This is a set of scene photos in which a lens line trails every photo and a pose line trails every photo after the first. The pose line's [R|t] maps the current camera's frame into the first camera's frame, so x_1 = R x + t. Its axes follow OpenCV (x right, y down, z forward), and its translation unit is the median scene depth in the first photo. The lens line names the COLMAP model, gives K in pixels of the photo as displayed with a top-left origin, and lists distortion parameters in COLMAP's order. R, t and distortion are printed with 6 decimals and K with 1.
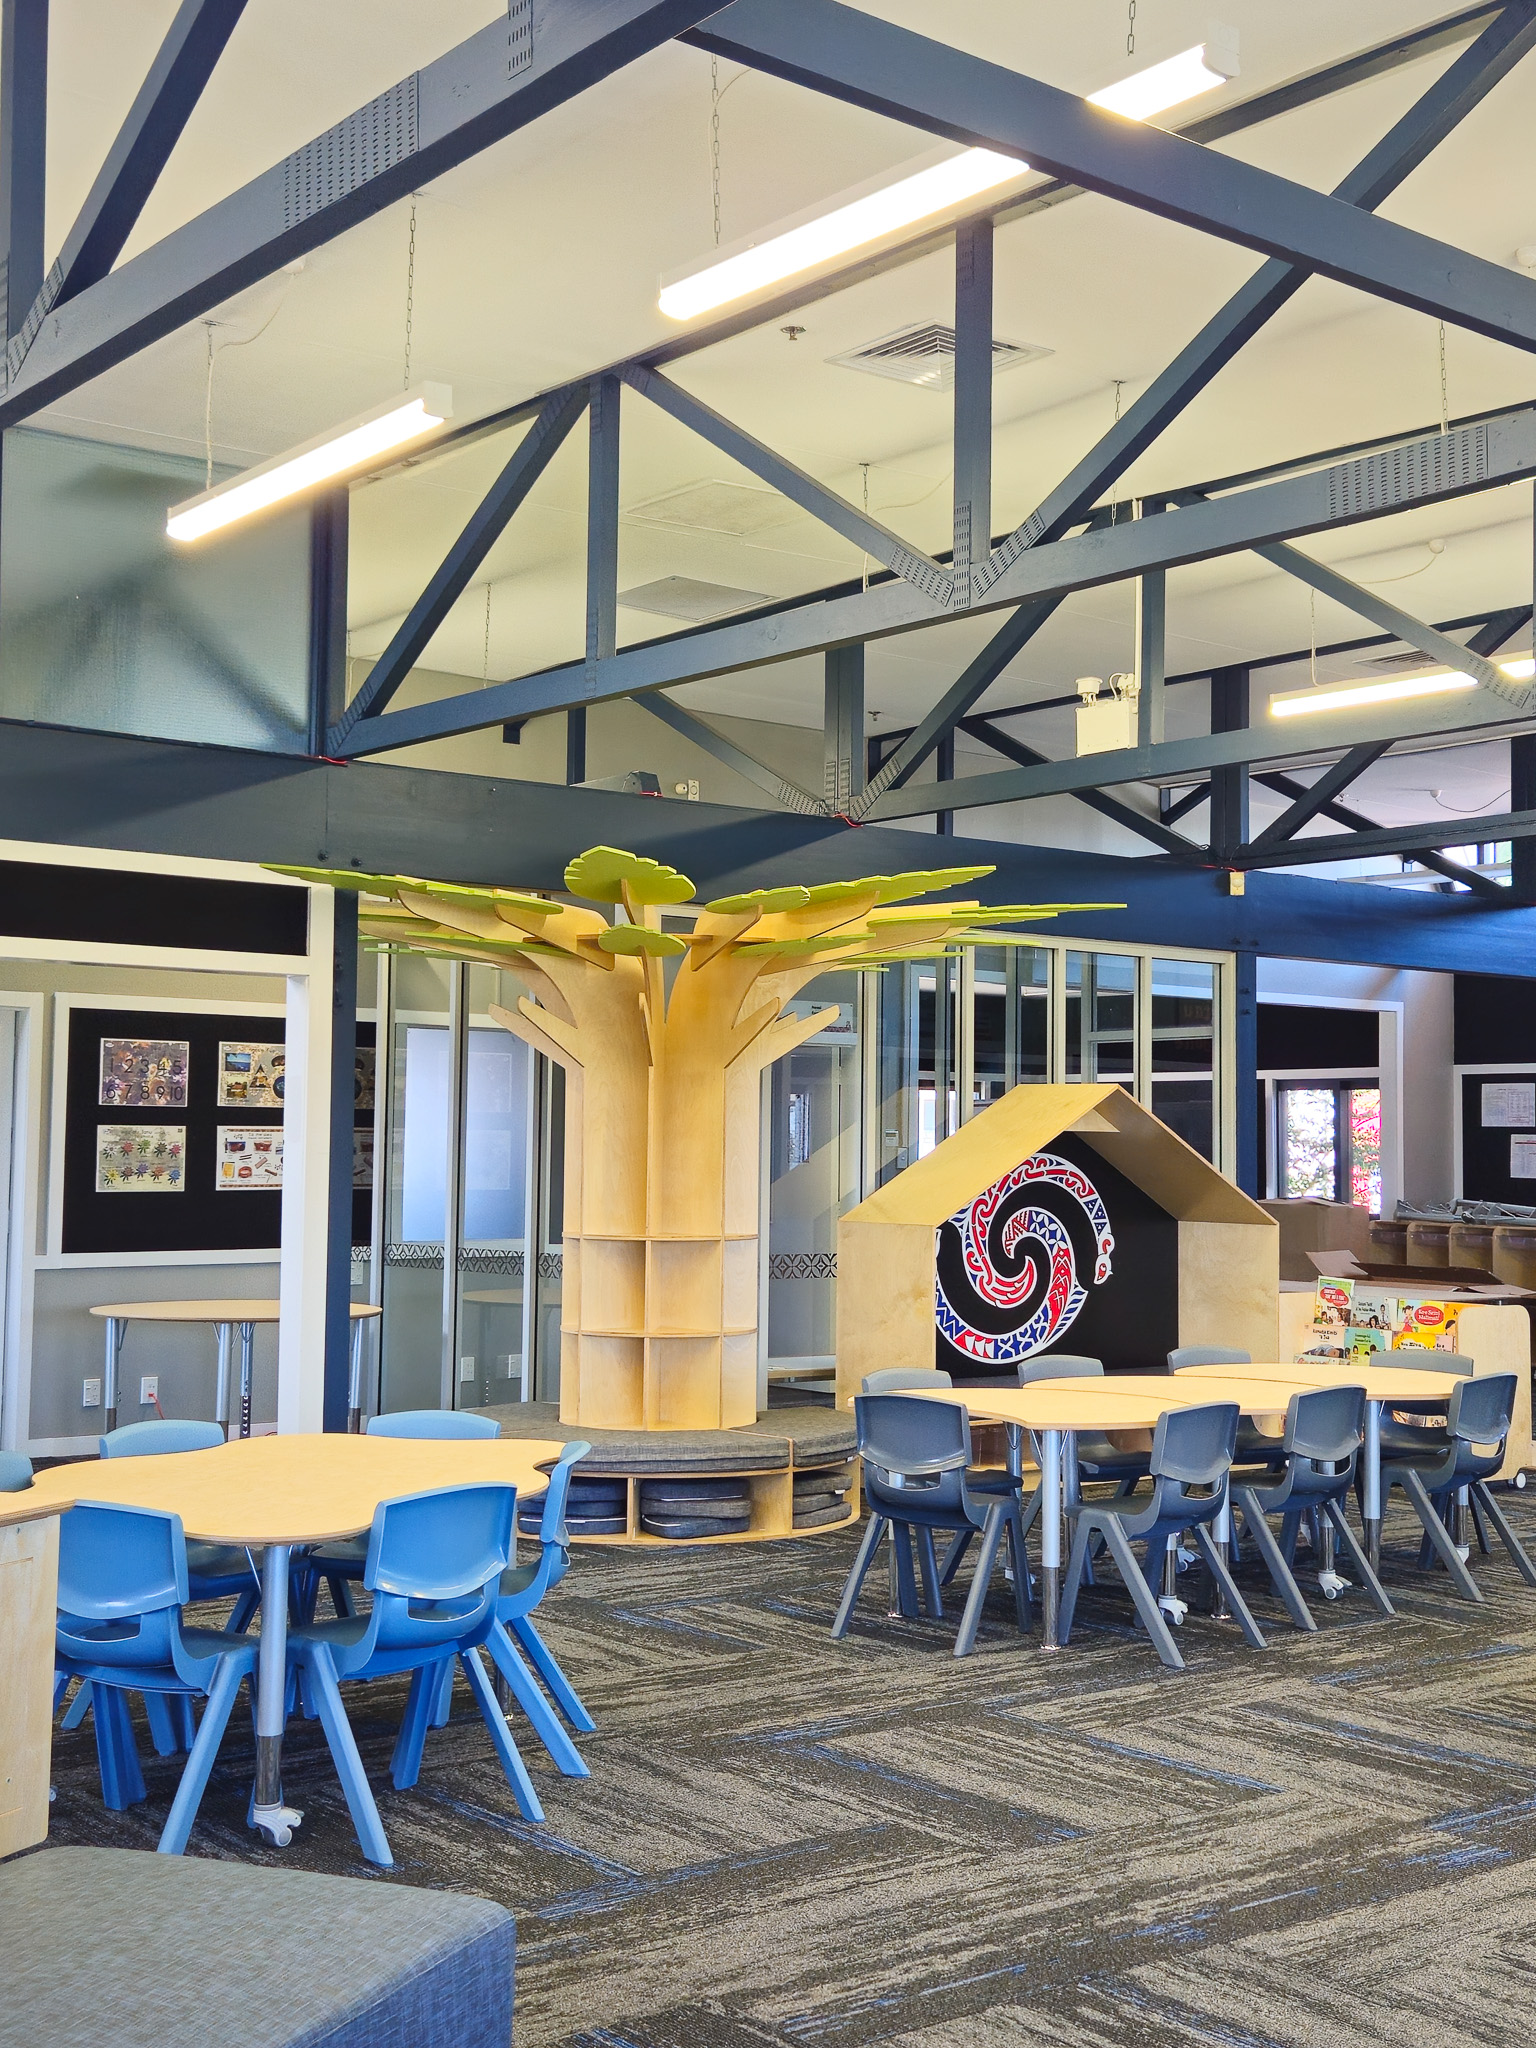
lens RADIAL K [[2453.4, 0, 759.3], [0, 2453.4, 1029.3], [0, 0, 1]] dist [0.056732, 0.000000]
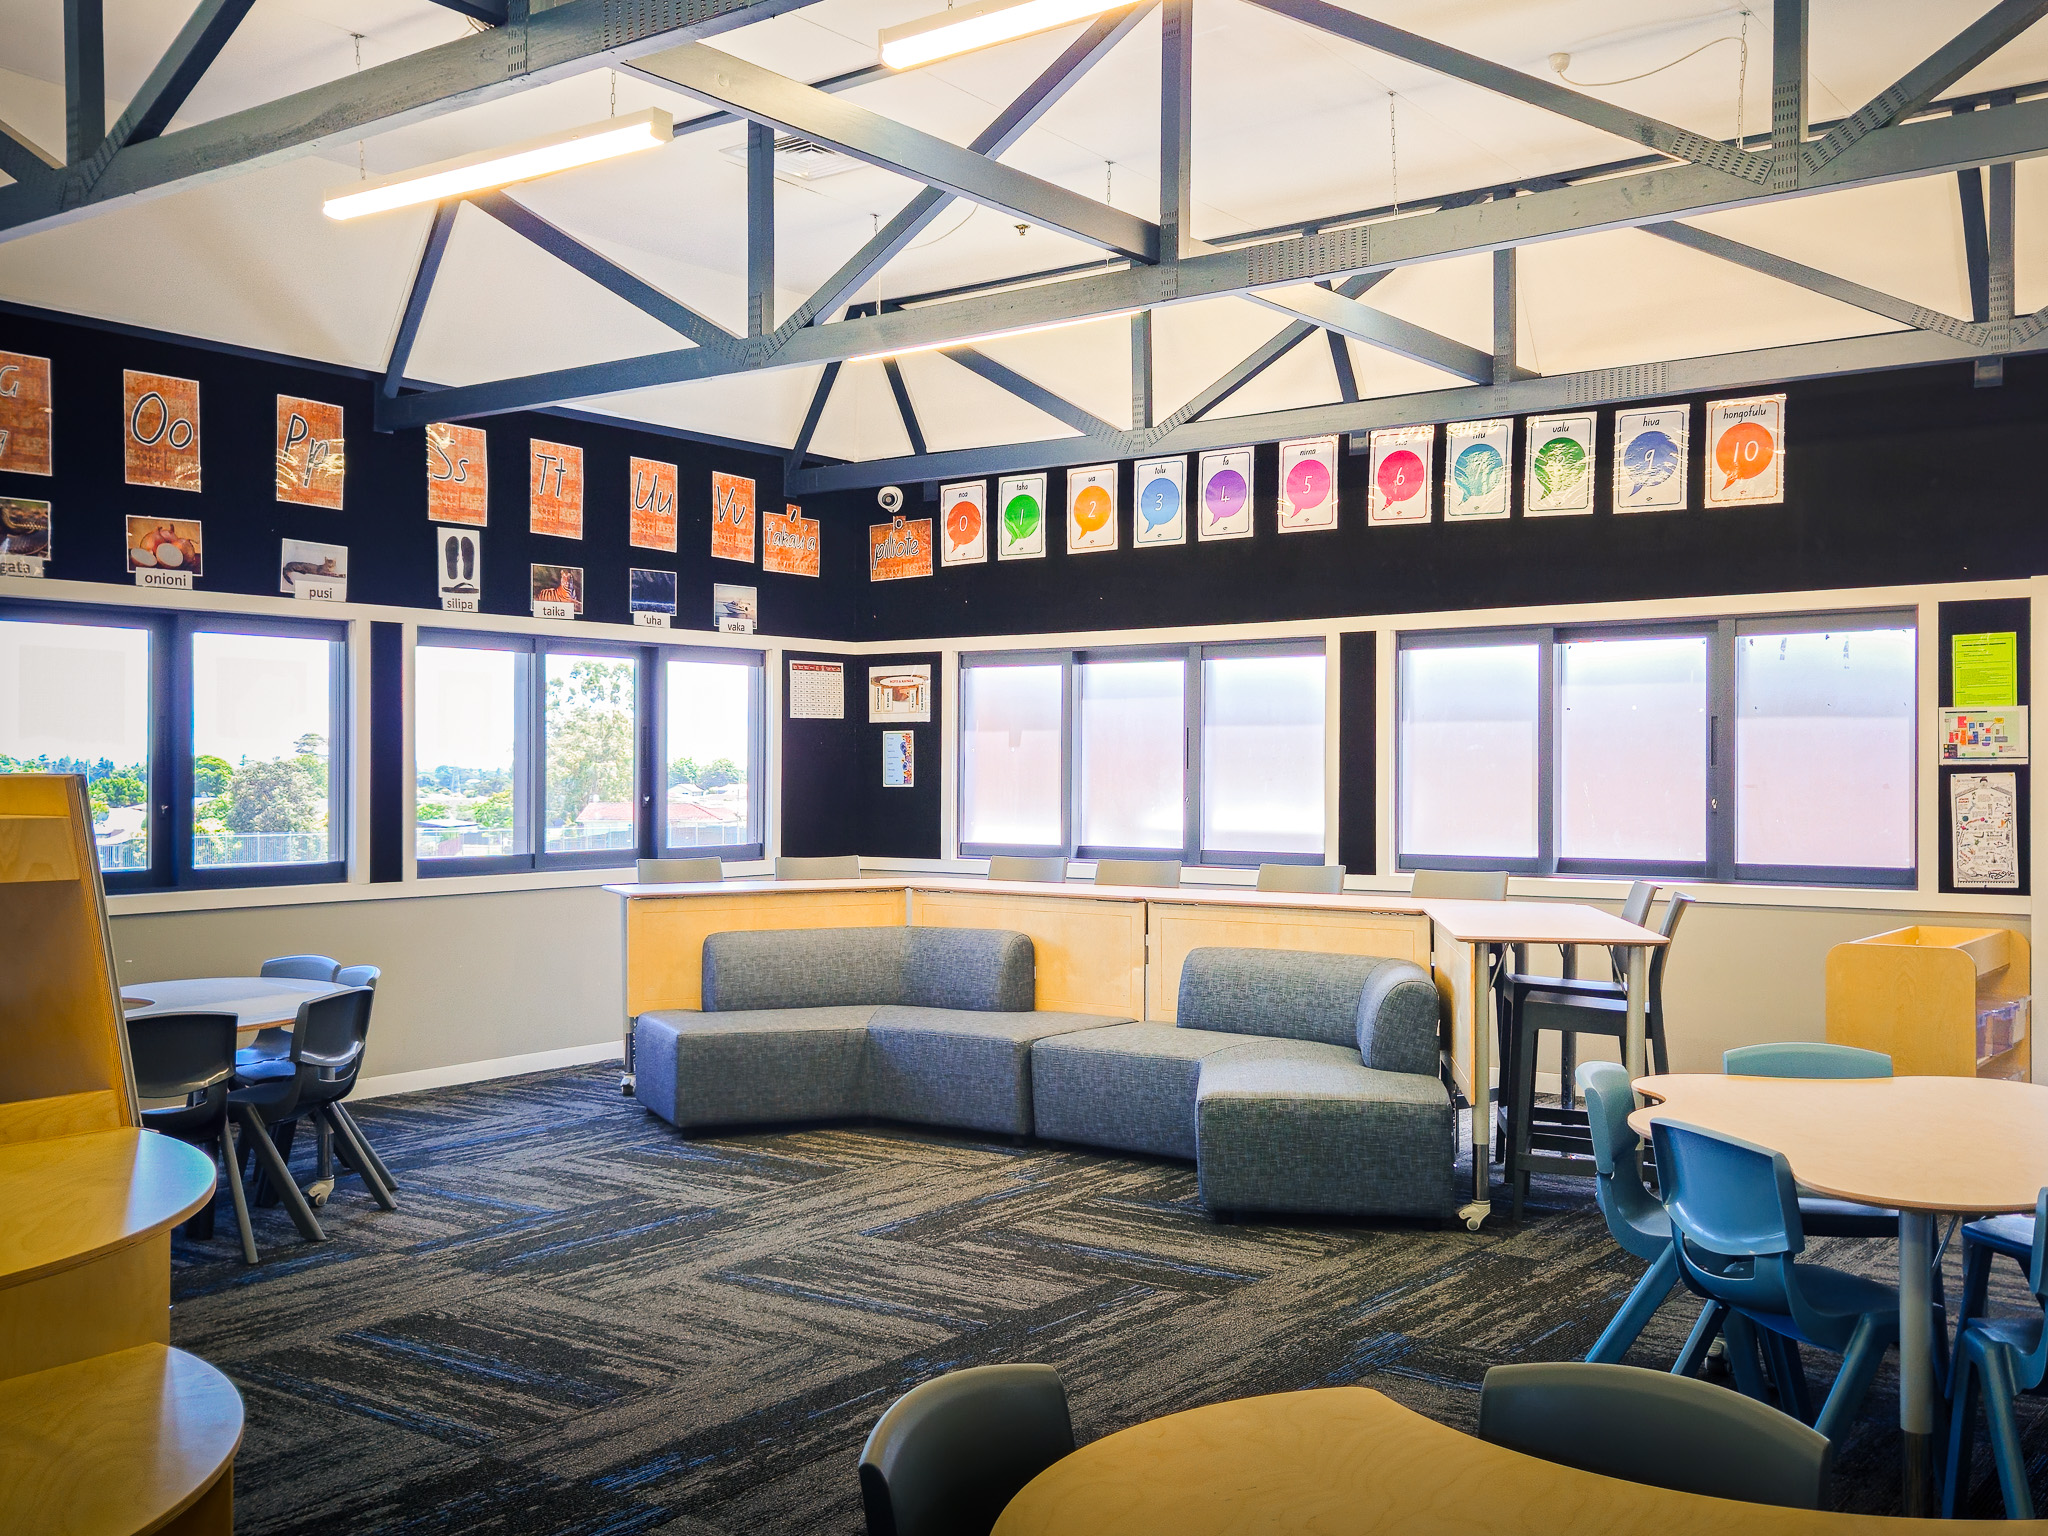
lens RADIAL K [[2073.0, 0, 1006.5], [0, 2073.0, 771.9], [0, 0, 1]] dist [0.061282, 0.000000]
pose [[-0.967787, -0.018645, -0.251078, 0.162101], [-0.005367, 0.998555, -0.053466, 0.049008], [0.251712, -0.050397, -0.966489, 0.828516]]
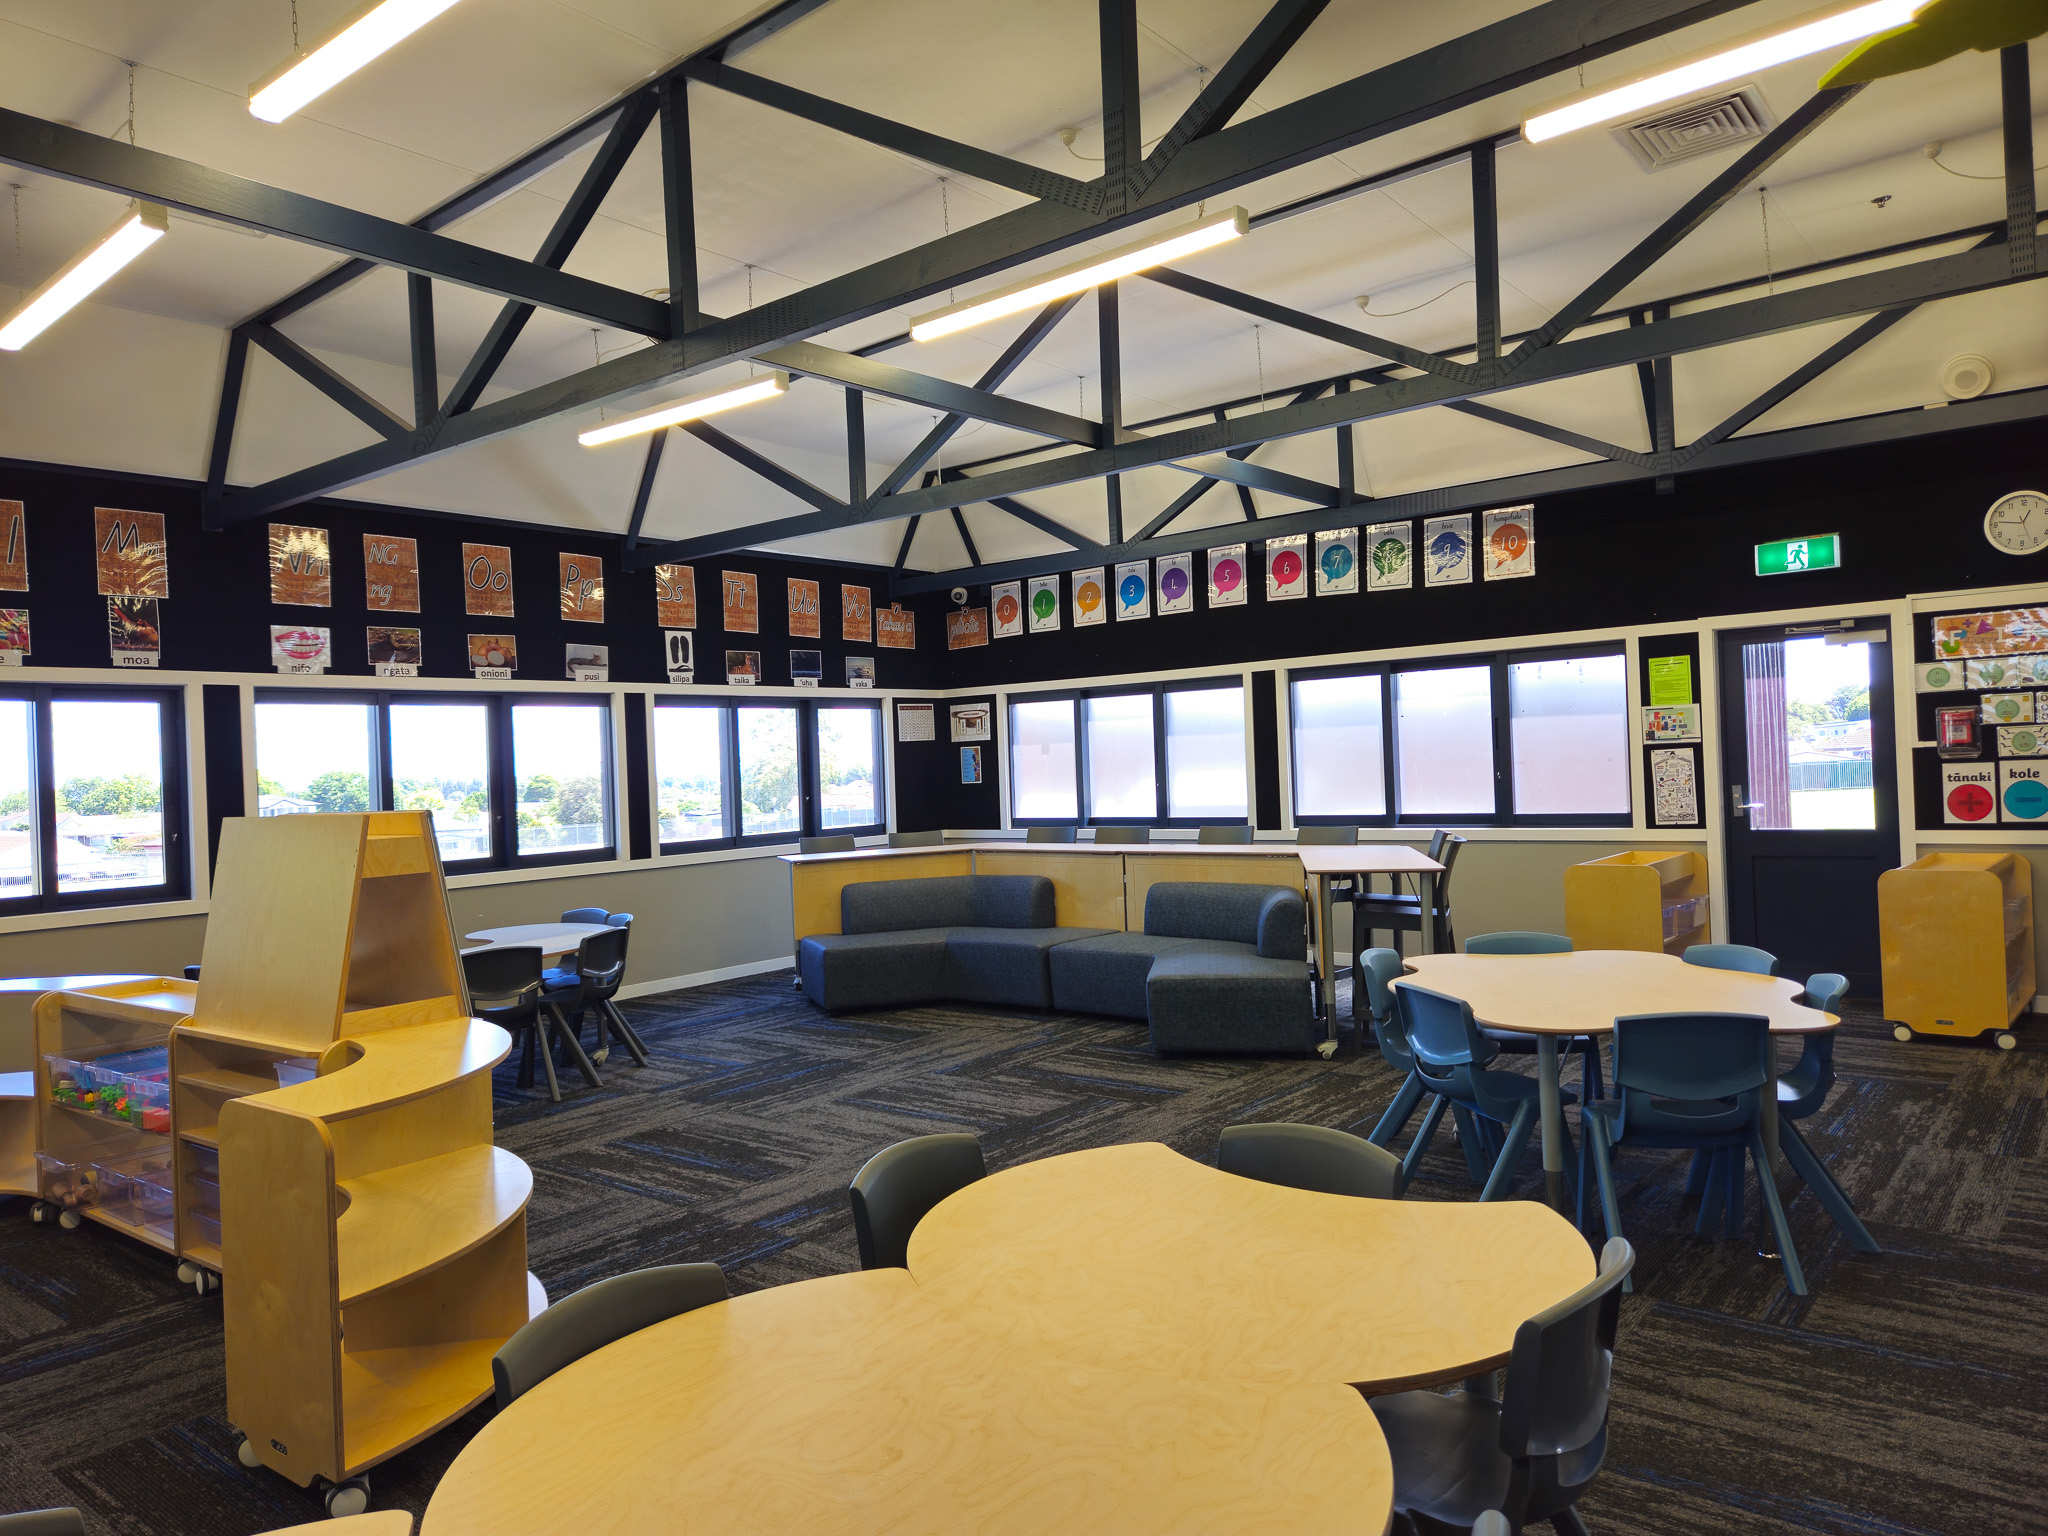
lens RADIAL K [[1409.6, 0, 1005.7], [0, 1409.6, 766.8], [0, 0, 1]] dist [0.081701, -0.065551]
pose [[-0.979191, 0.021124, -0.201838, 0.147038], [0.032304, 0.998111, -0.052262, 0.045998], [0.200353, -0.057695, -0.978024, 0.873257]]
